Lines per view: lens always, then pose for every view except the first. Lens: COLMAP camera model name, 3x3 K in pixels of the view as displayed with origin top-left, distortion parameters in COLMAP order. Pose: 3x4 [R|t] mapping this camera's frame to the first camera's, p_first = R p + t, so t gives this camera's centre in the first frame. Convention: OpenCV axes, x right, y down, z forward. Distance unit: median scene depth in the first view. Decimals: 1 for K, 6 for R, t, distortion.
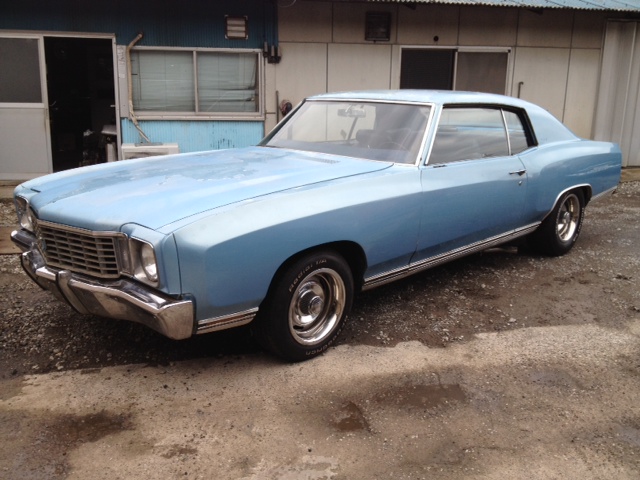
lens RADIAL K [[573.7, 0, 320.0], [0, 573.7, 240.0], [0, 0, 1]] dist [0.008801, -0.090891]
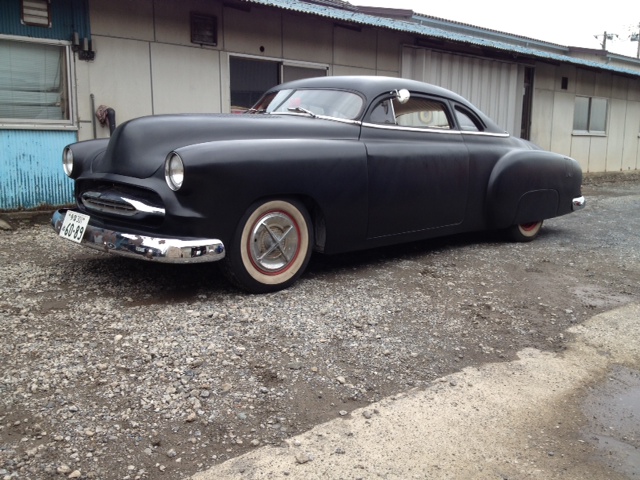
lens RADIAL K [[573.7, 0, 320.0], [0, 573.7, 240.0], [0, 0, 1]] dist [0.008801, -0.090891]
pose [[0.885617, -0.070497, 0.459035, -0.173437], [0.105630, 0.993083, -0.051278, 0.015920], [-0.452245, 0.093900, 0.886937, 0.168820]]
